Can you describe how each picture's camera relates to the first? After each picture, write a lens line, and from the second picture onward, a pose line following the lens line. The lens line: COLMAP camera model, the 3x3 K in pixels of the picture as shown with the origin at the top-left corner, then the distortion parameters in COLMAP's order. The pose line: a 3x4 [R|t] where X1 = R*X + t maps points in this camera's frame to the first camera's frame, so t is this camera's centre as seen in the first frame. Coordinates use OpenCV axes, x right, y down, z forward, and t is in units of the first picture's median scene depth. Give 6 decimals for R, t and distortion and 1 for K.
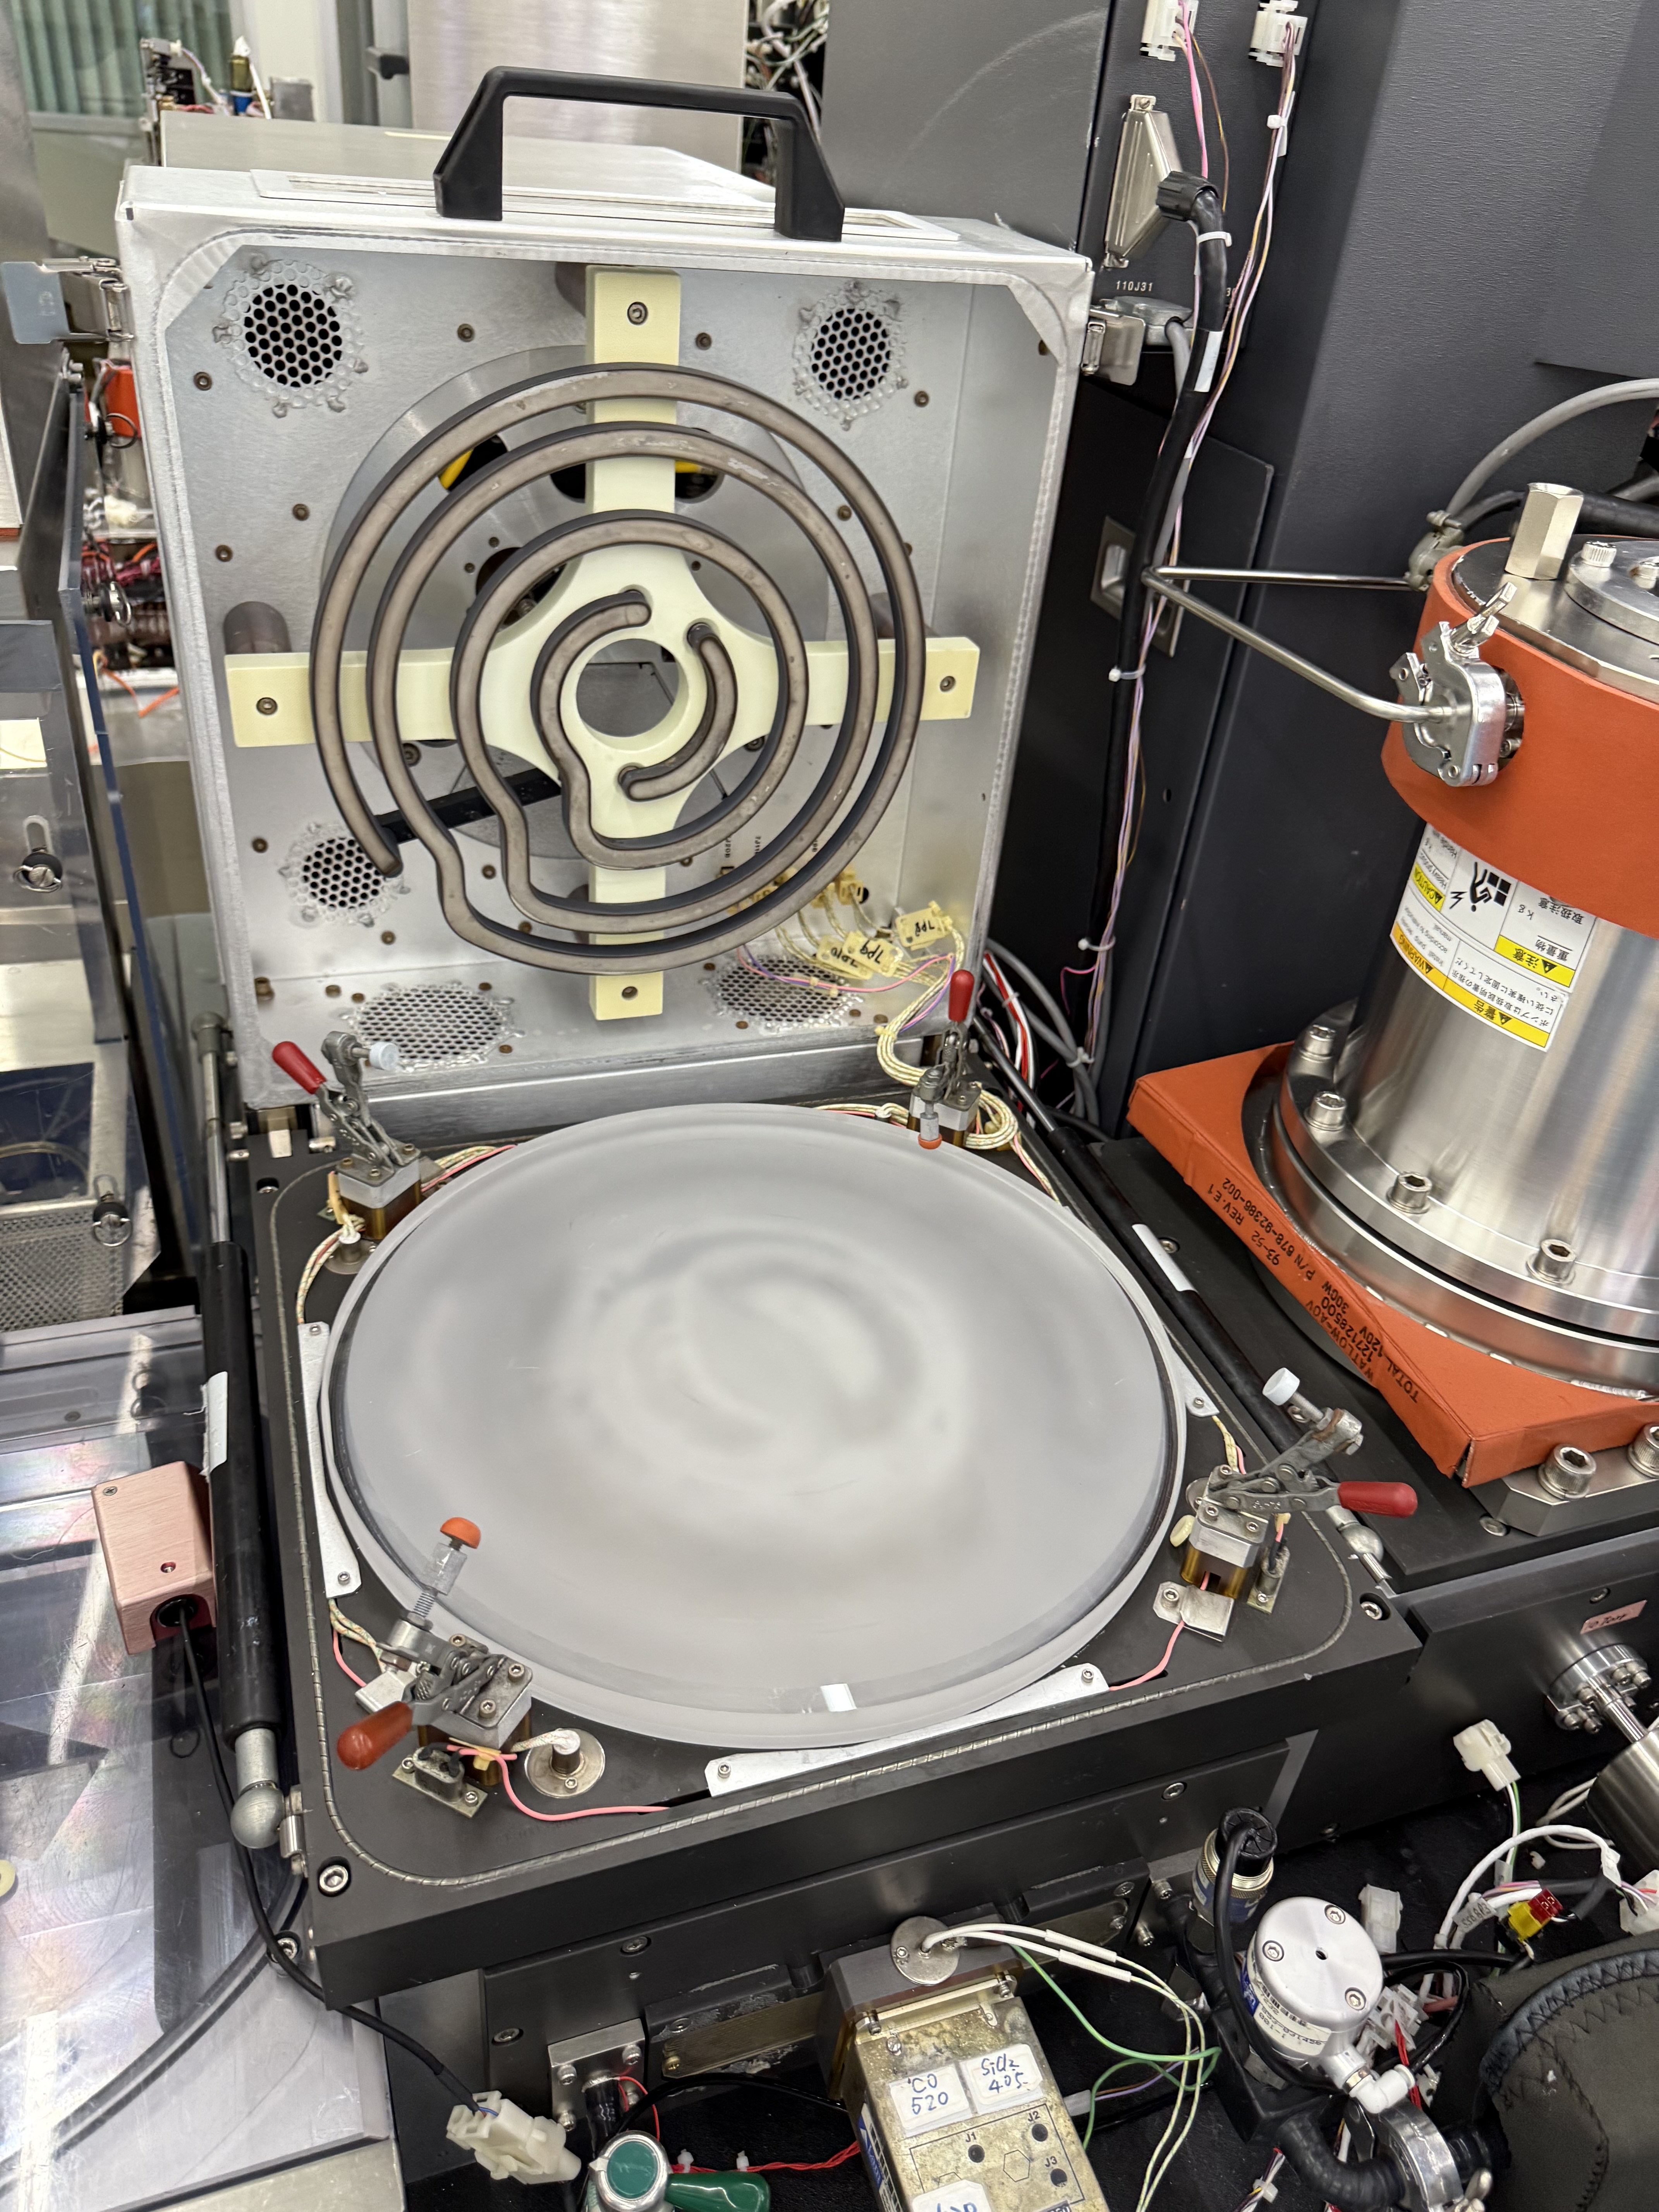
lens RADIAL K [[1580.4, 0, 831.4], [0, 1580.4, 1113.5], [0, 0, 1]] dist [0.031620, -0.050355]
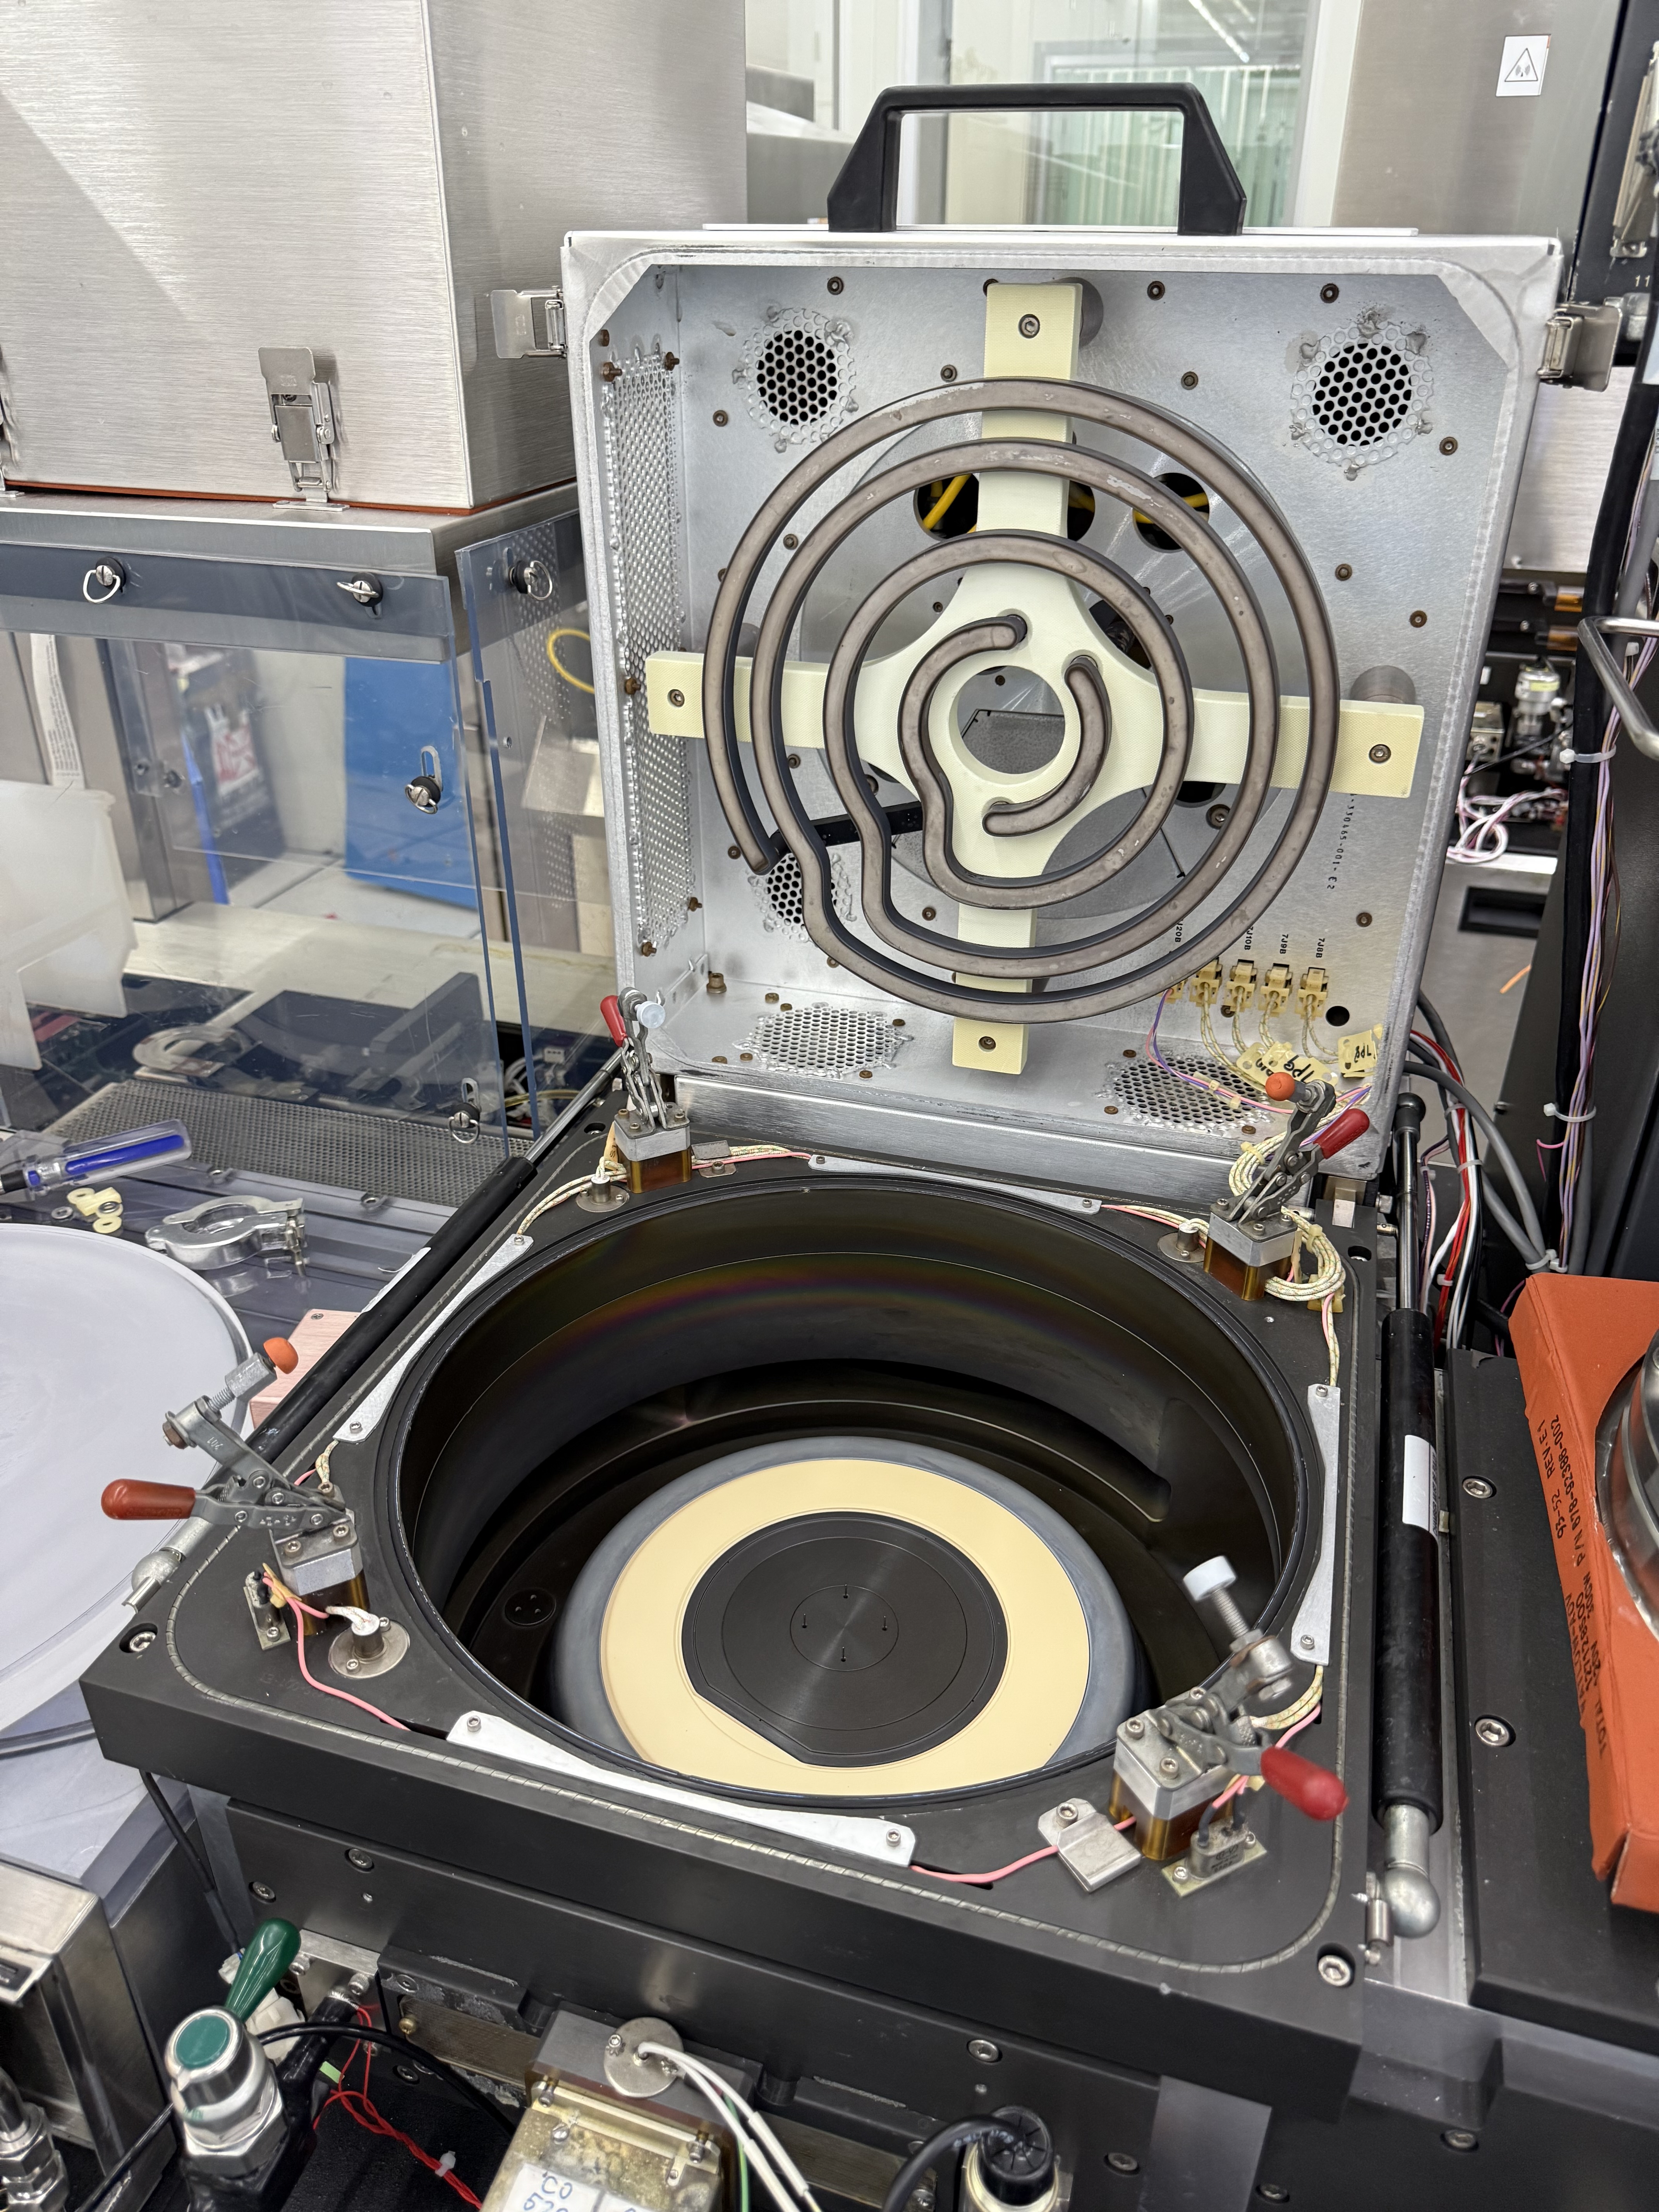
lens RADIAL K [[1580.4, 0, 838.4], [0, 1580.4, 1126.0], [0, 0, 1]] dist [0.031620, -0.050355]
pose [[0.804521, 0.218301, -0.552350, 0.403422], [-0.281437, 0.959083, -0.030874, 0.031421], [0.523009, 0.180290, 0.833041, 0.195753]]
